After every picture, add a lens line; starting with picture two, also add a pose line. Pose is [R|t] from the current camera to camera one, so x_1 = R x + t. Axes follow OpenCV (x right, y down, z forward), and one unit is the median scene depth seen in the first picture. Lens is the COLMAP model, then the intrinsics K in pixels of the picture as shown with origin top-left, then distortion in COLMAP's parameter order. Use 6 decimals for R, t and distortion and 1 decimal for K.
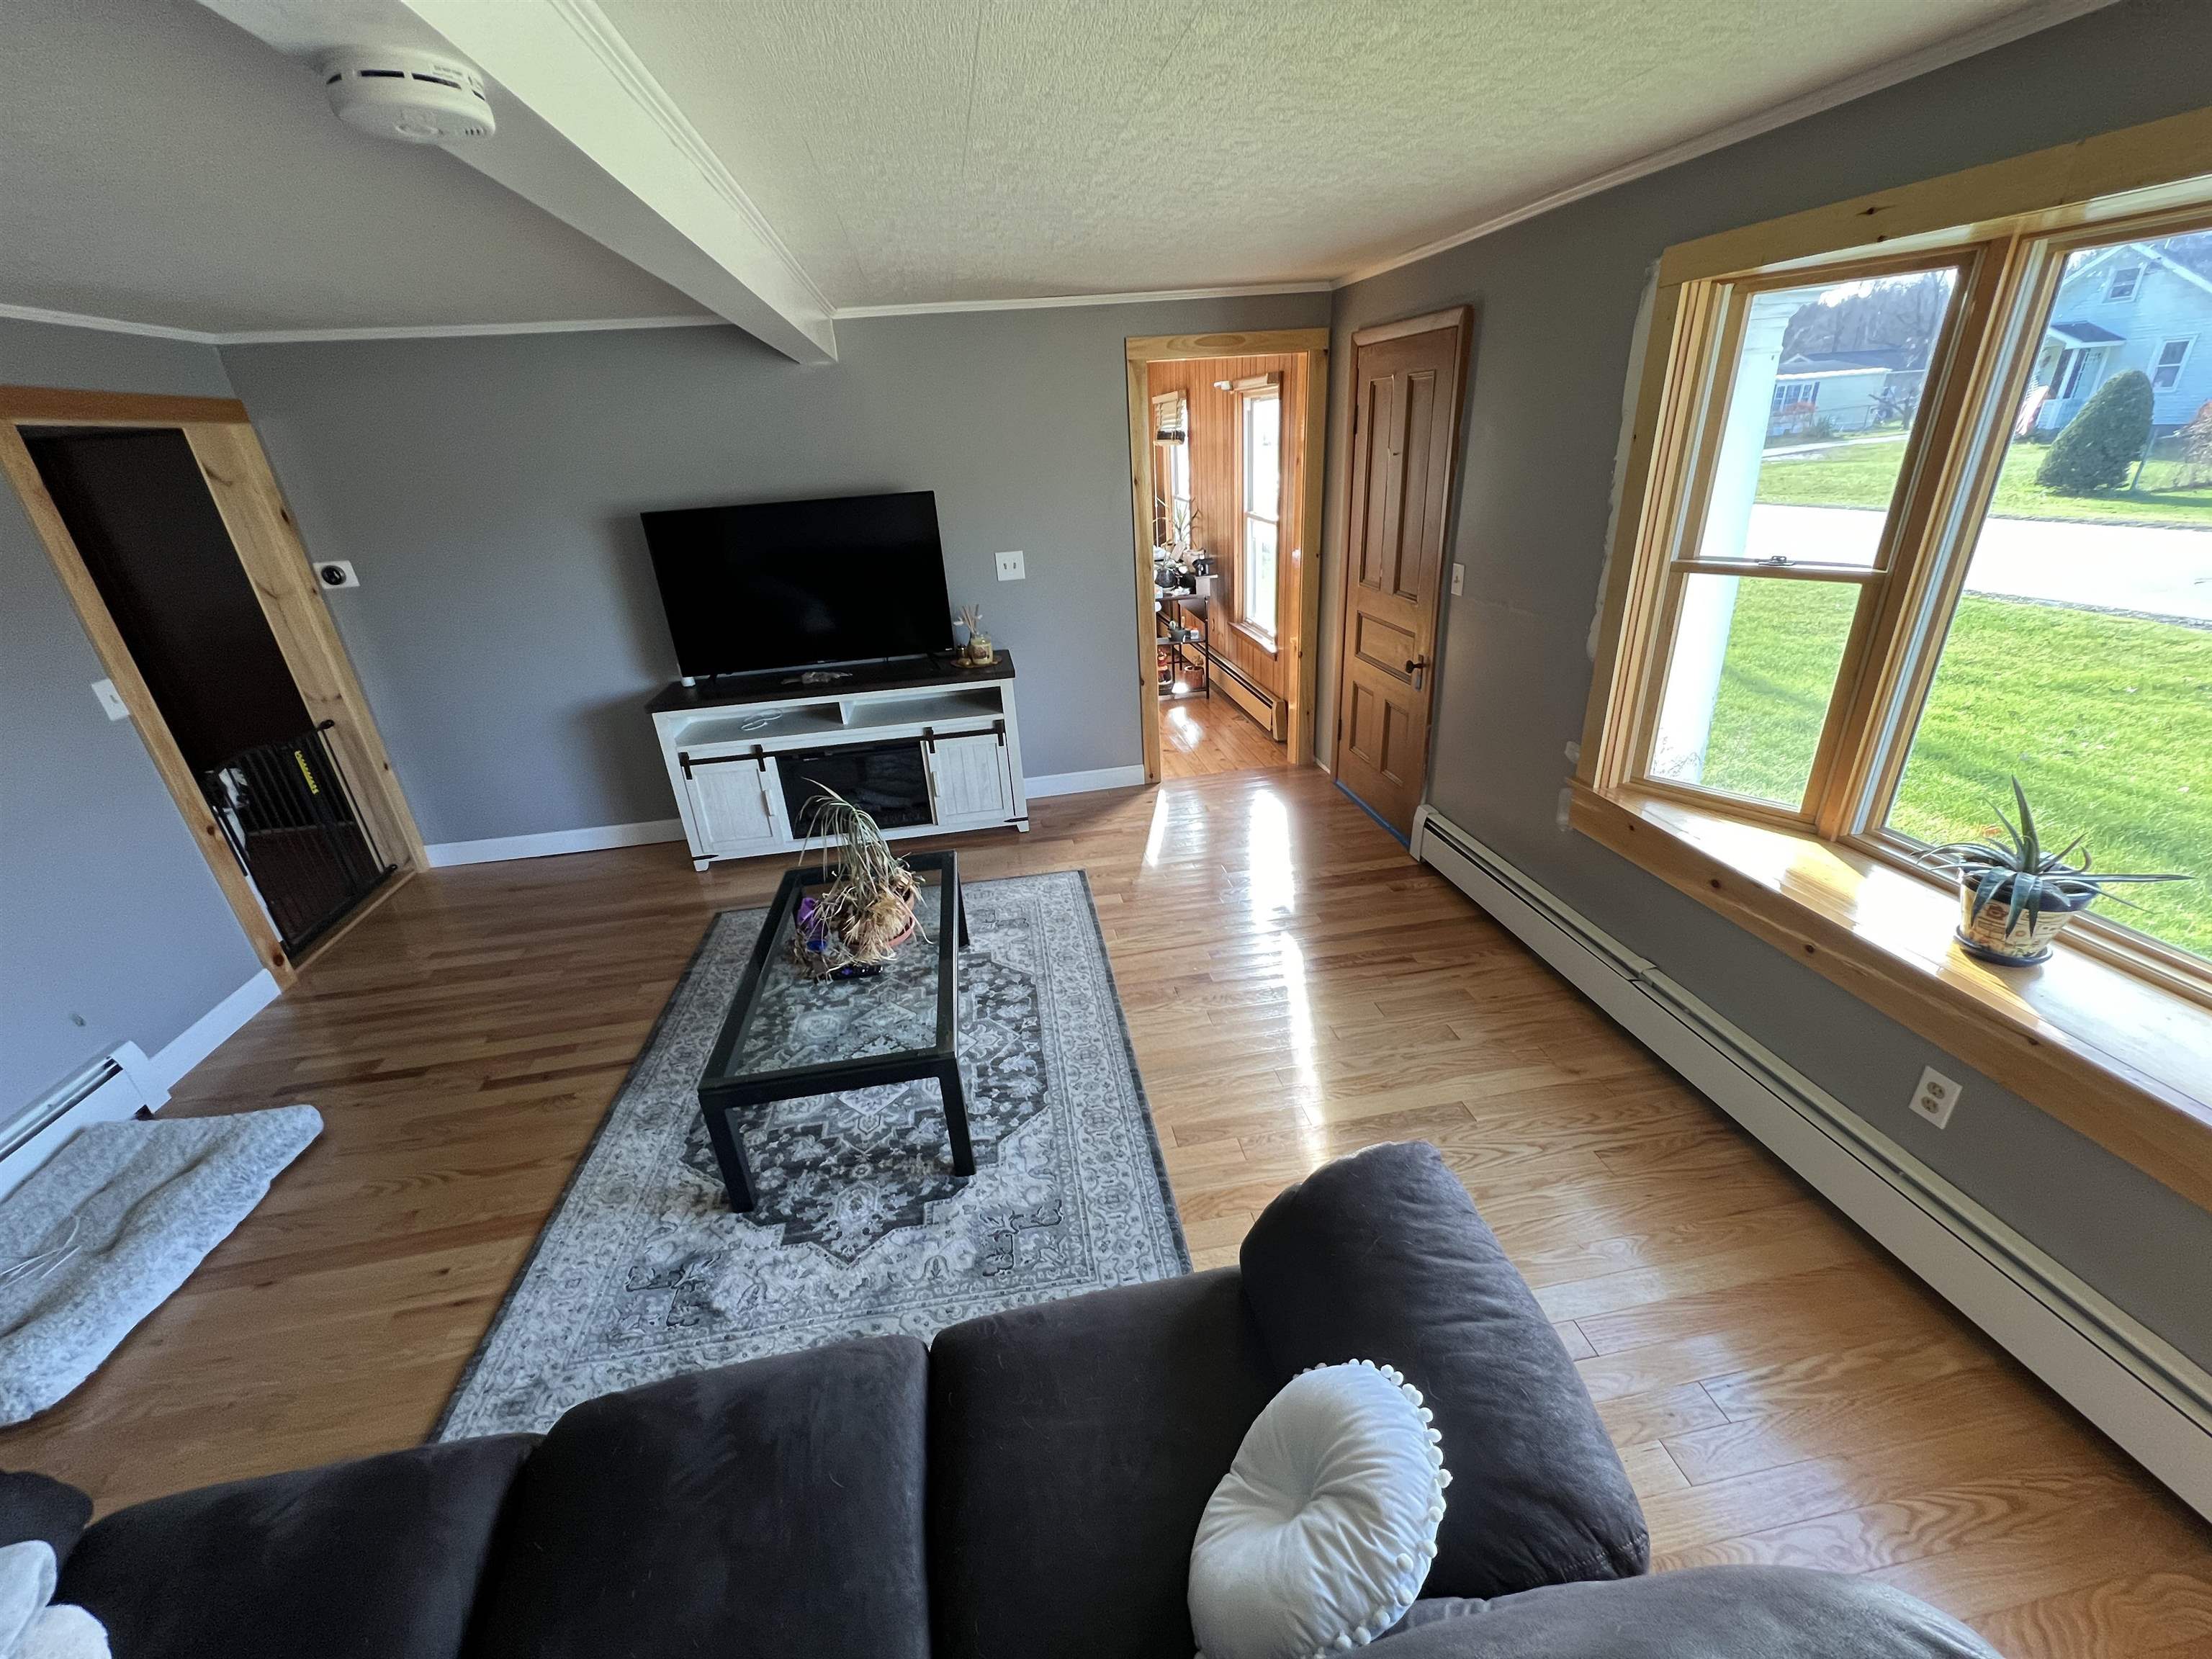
lens RADIAL K [[883.1, 0, 1103.4], [0, 883.1, 831.3], [0, 0, 1]] dist [0.002513, -0.000222]
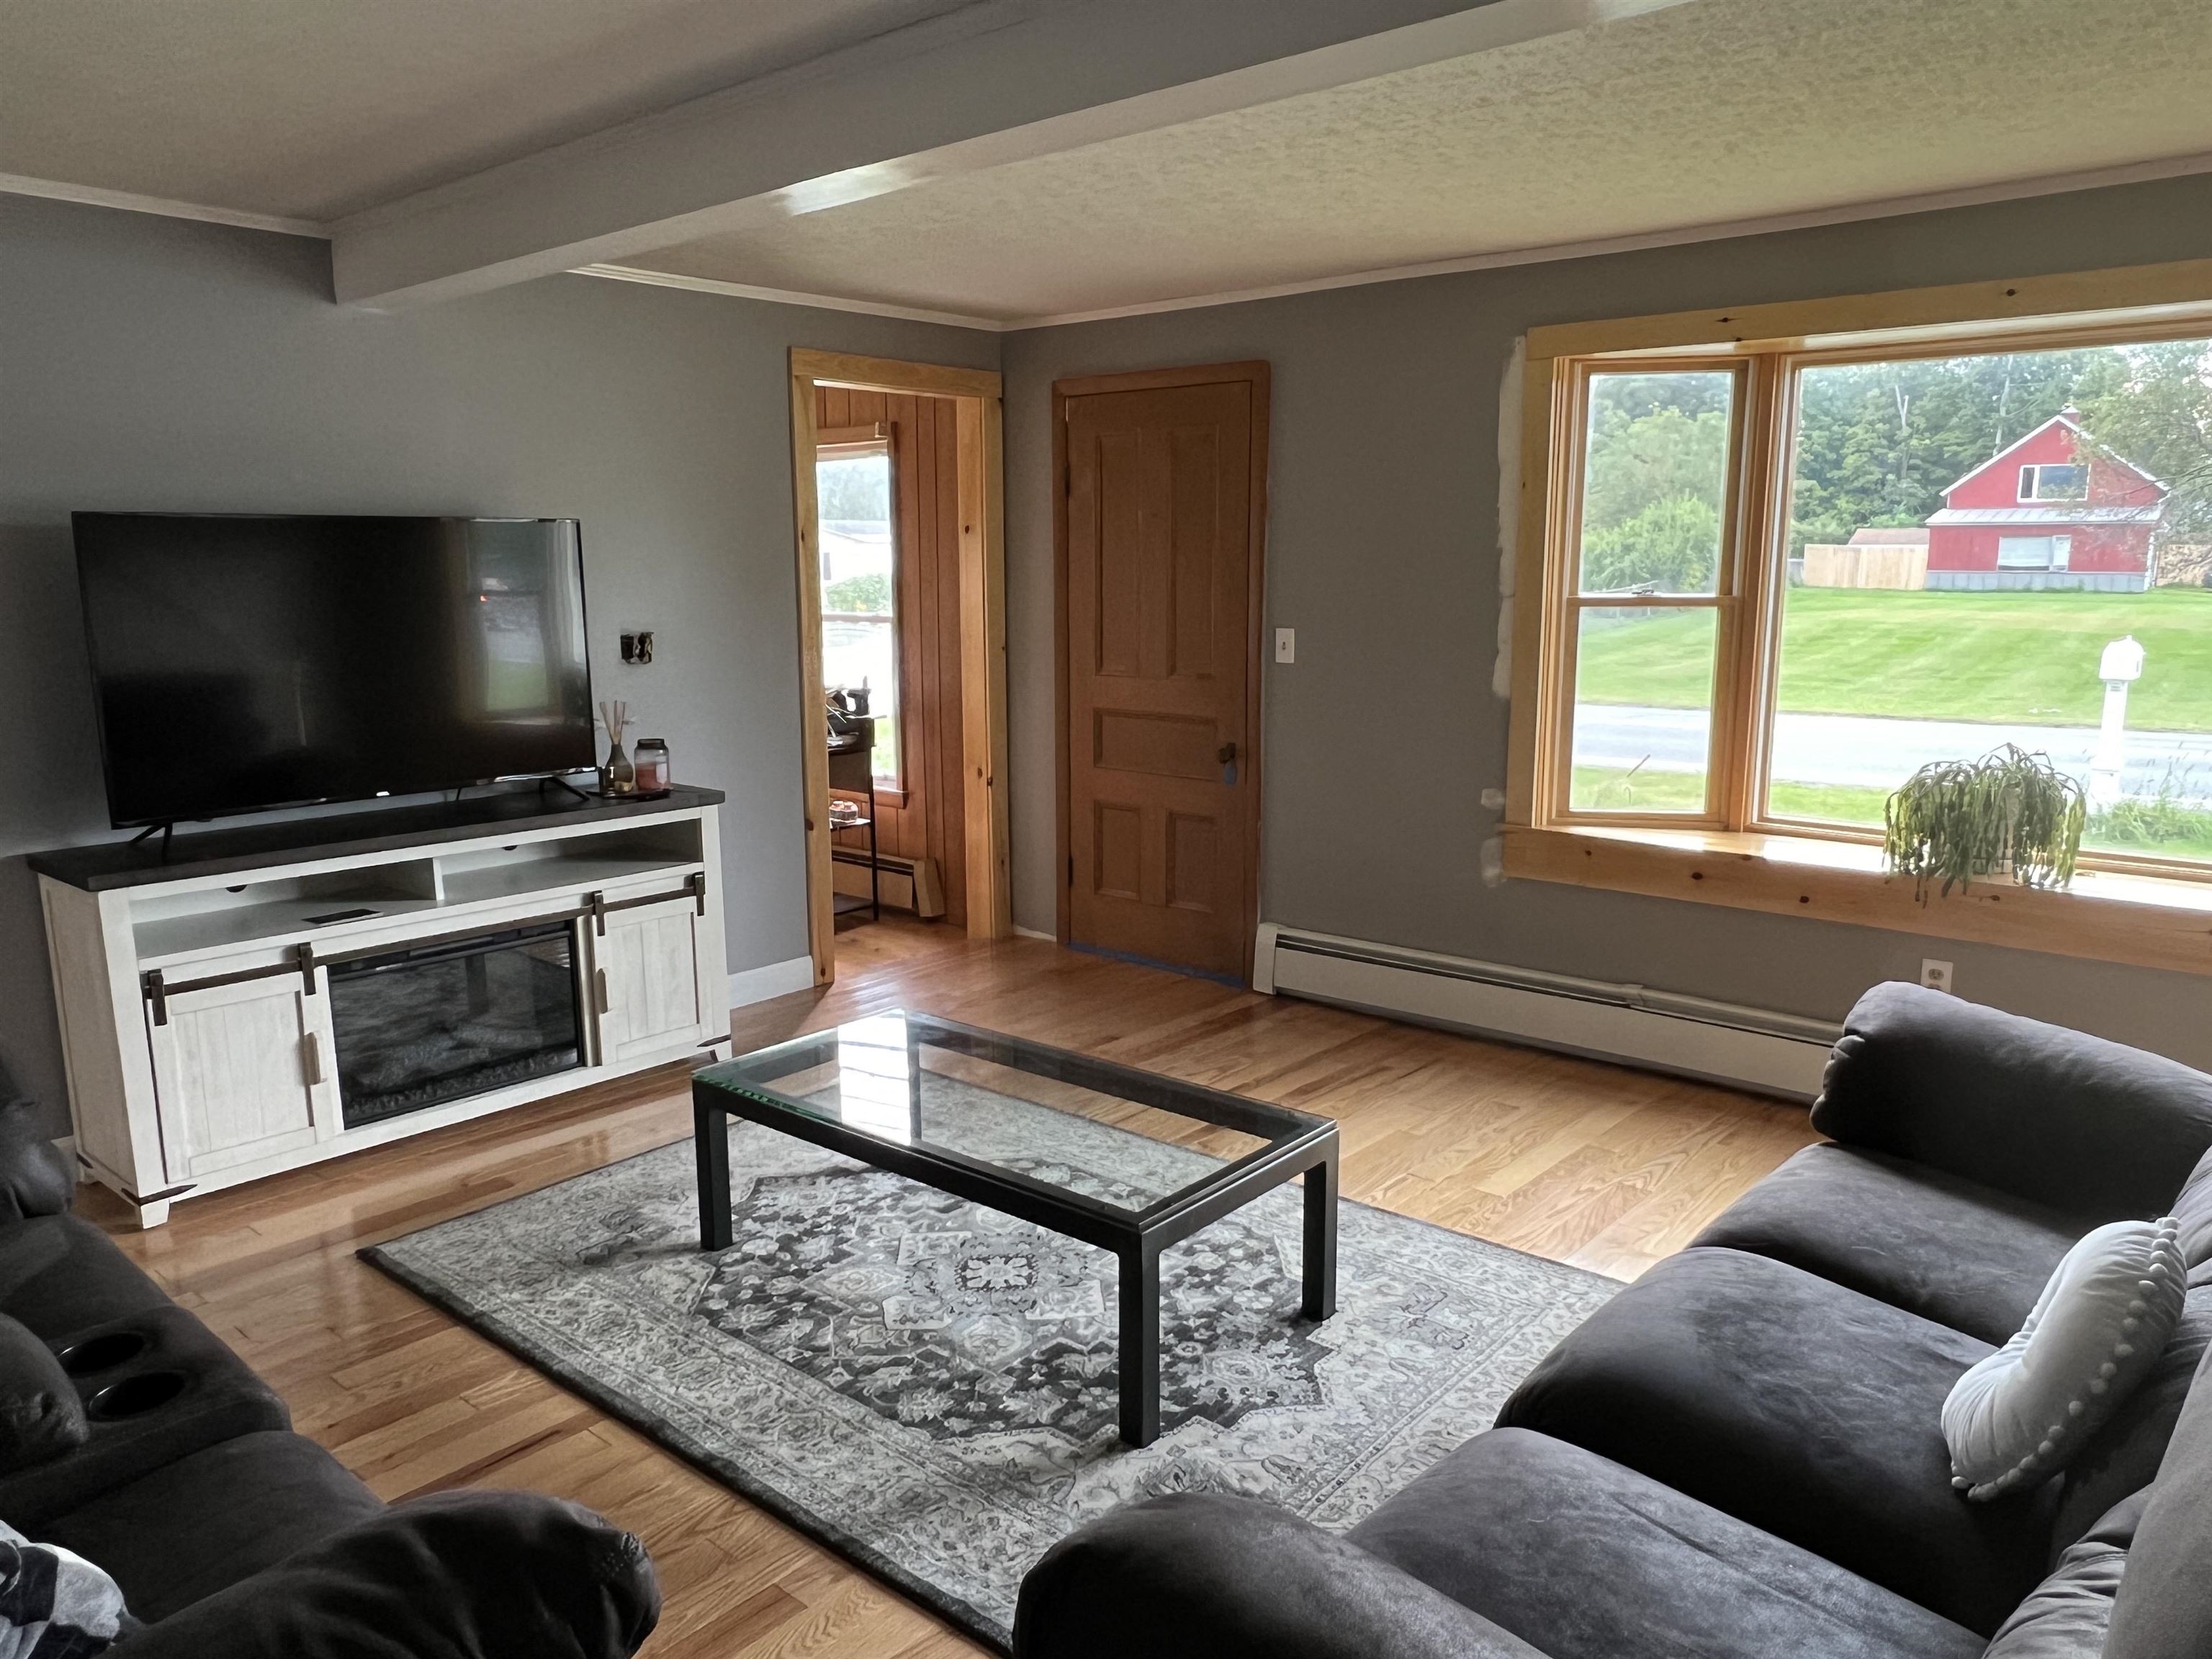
lens RADIAL K [[1535.7, 0, 1106.2], [0, 1535.7, 849.4], [0, 0, 1]] dist [0.004877, 0.000744]
pose [[0.770003, -0.061742, 0.635045, -0.633225], [0.223266, 0.958455, -0.177528, 0.122947], [-0.597702, 0.278481, 0.751799, 0.018391]]
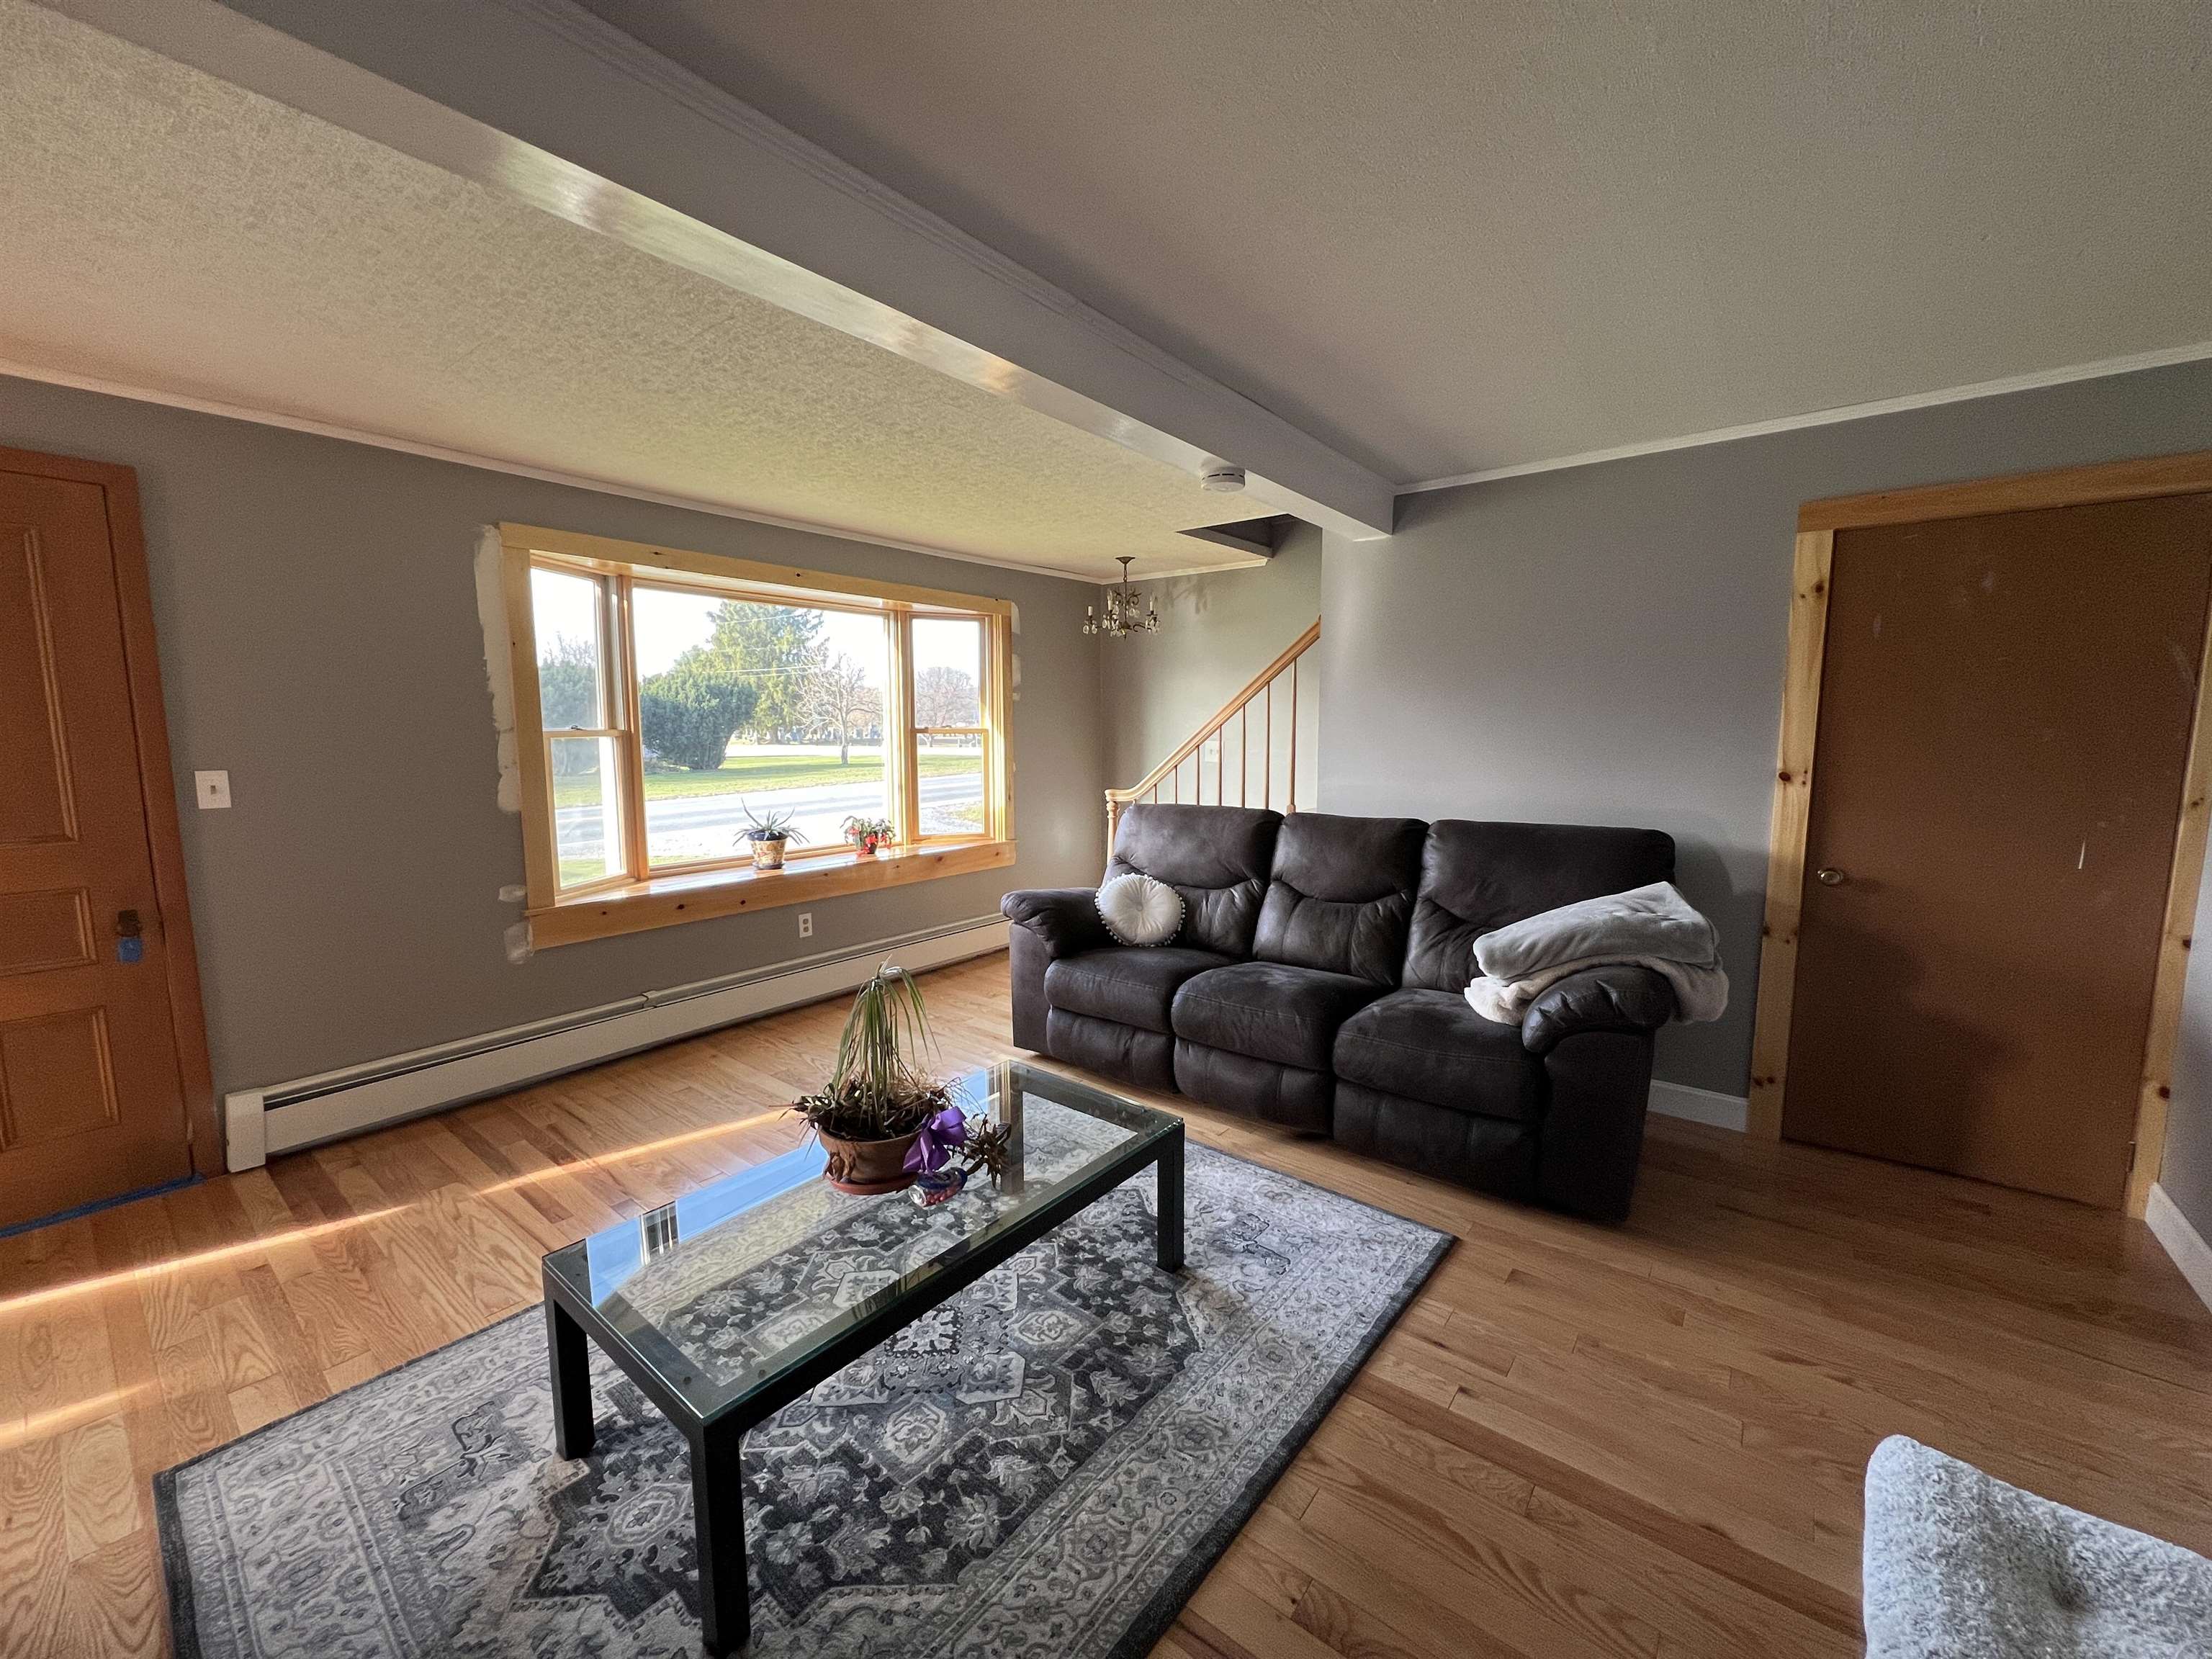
lens RADIAL K [[883.1, 0, 1107.8], [0, 883.1, 826.8], [0, 0, 1]] dist [0.002513, -0.000222]
pose [[-0.668379, -0.024778, 0.743408, -0.657092], [0.346455, 0.874041, 0.340620, -0.220725], [-0.658209, 0.485221, -0.575606, 0.840879]]
